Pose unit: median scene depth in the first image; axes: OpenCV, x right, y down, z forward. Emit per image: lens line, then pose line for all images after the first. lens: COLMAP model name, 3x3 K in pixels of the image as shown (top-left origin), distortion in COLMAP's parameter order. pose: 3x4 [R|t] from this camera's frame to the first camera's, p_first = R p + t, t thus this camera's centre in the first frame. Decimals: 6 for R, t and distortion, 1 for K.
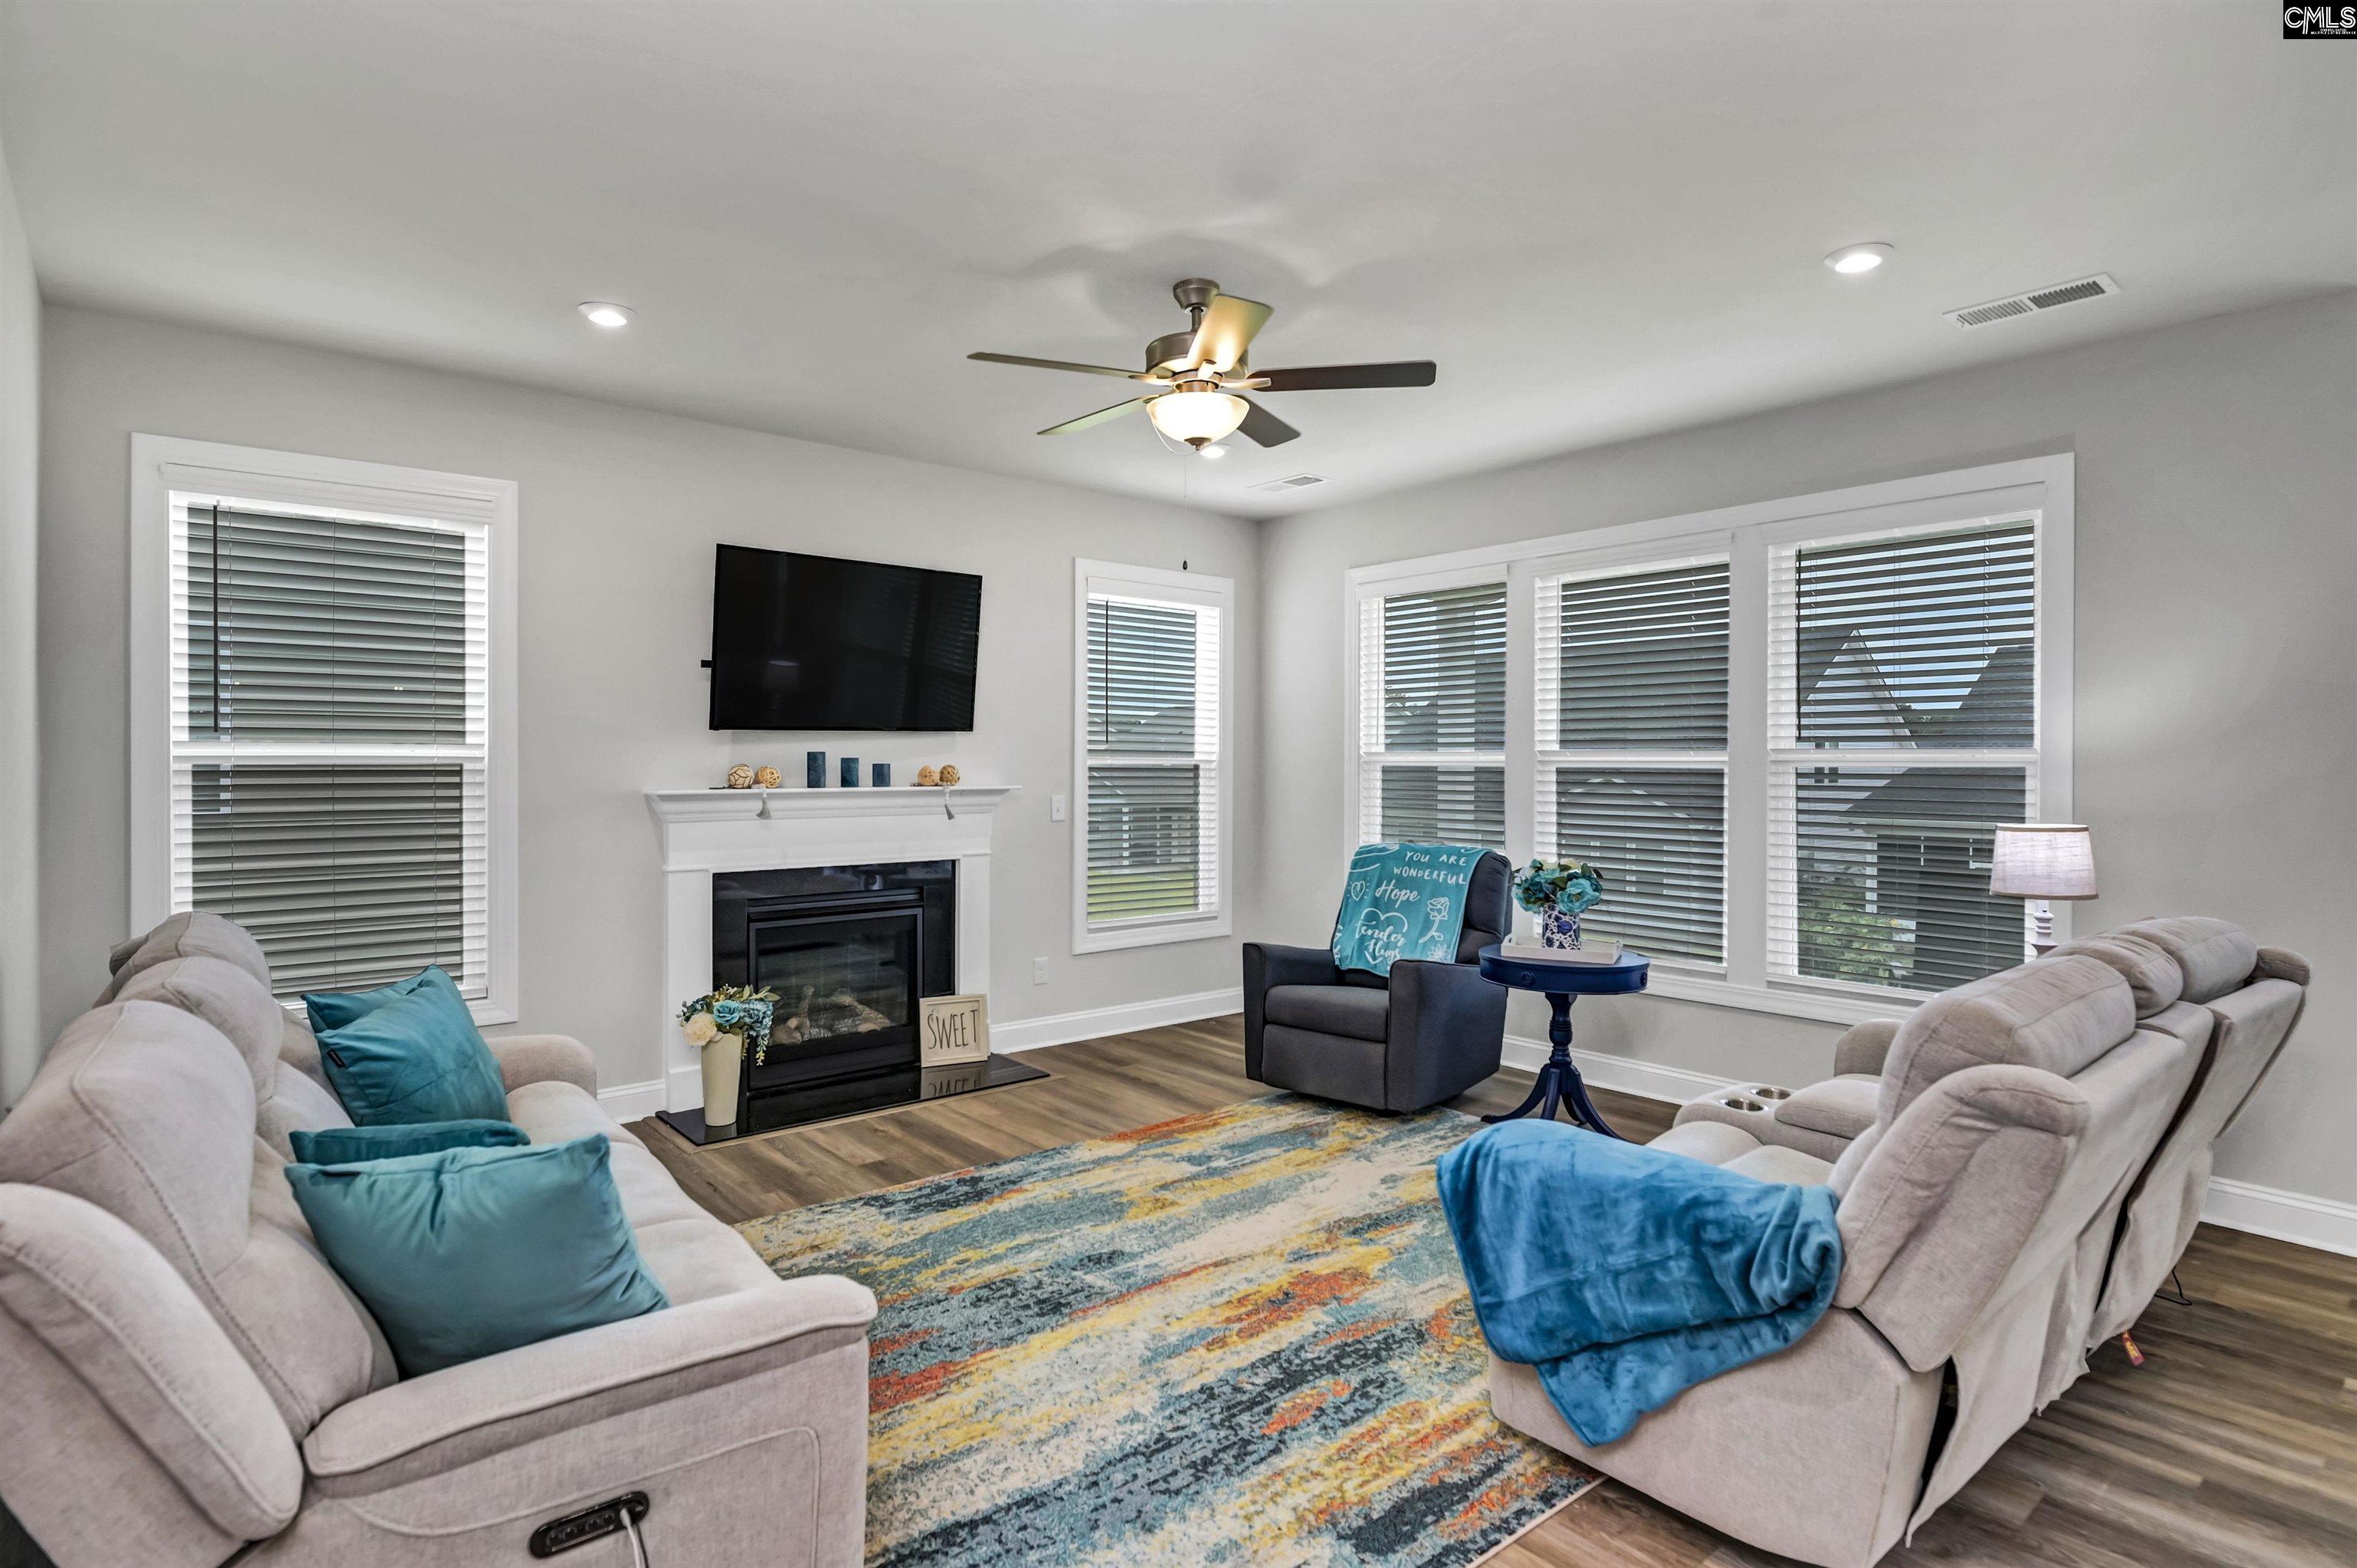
lens RADIAL K [[1256.5, 0, 1169.7], [0, 1256.5, 759.8], [0, 0, 1]] dist [0.022863, -0.010531]
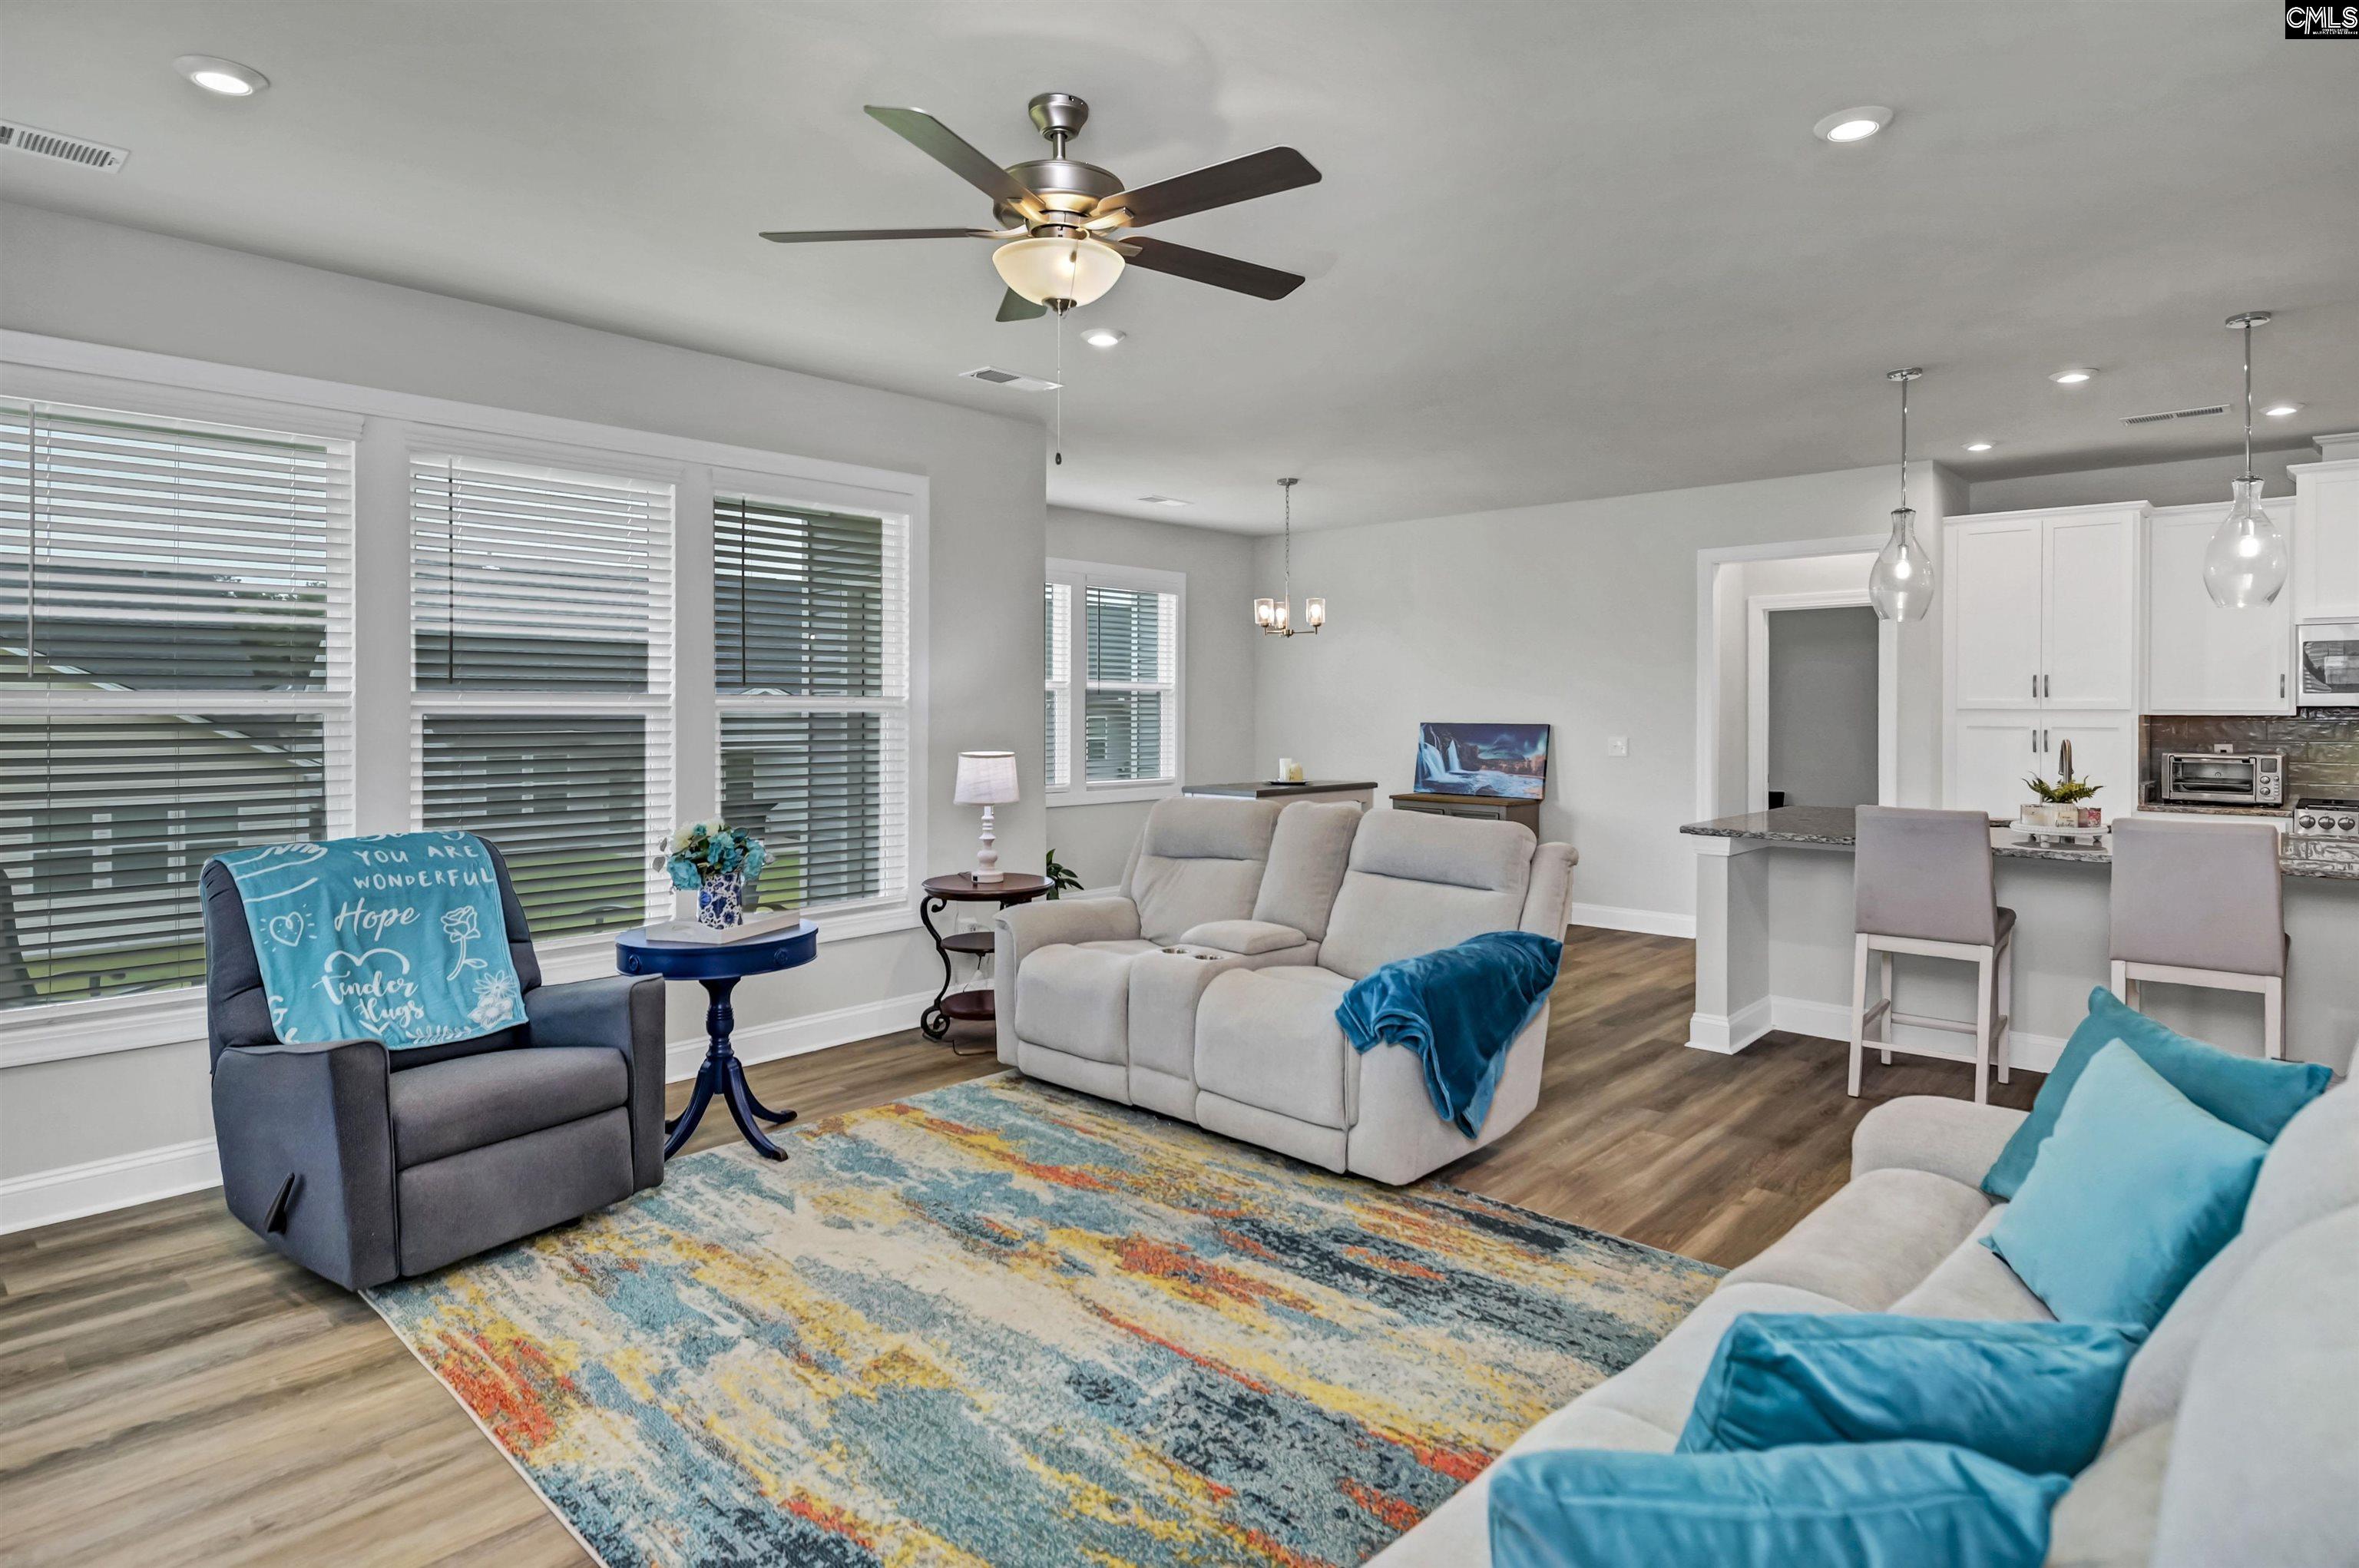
lens RADIAL K [[1257.7, 0, 1260.0], [0, 1257.7, 737.6], [0, 0, 1]] dist [0.022863, -0.010531]
pose [[-0.175562, -0.026668, 0.984107, -0.769194], [-0.004652, 0.999644, 0.026259, -0.002773], [-0.984457, 0.000032, -0.175624, 1.014528]]
